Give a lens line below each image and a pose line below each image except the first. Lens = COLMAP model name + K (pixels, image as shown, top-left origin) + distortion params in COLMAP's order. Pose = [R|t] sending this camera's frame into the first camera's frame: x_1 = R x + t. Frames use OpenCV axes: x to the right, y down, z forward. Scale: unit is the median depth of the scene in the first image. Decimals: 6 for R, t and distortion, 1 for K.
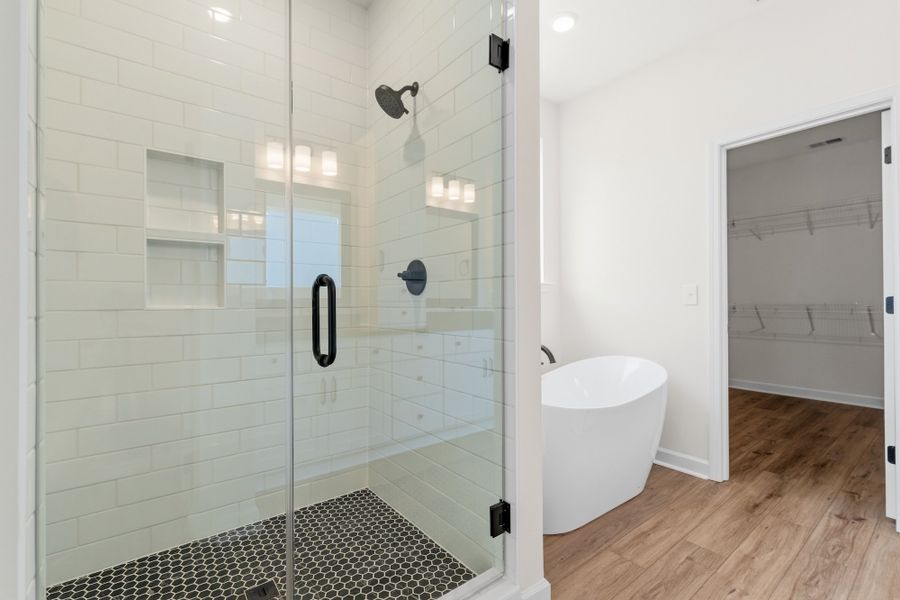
lens RADIAL K [[396.9, 0, 452.5], [0, 396.9, 298.2], [0, 0, 1]] dist [0.004418, -0.000226]
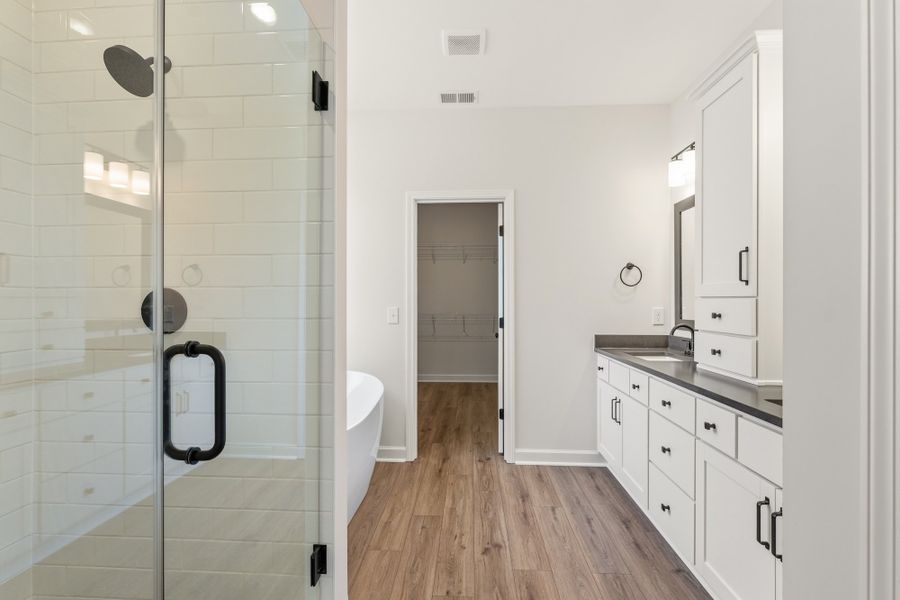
lens RADIAL K [[396.9, 0, 450.1], [0, 396.9, 305.0], [0, 0, 1]] dist [0.004418, -0.000226]
pose [[0.676275, -0.000059, 0.736649, -0.212760], [-0.002514, 0.999994, 0.002388, -0.050636], [-0.736645, -0.003466, 0.676271, 0.050048]]
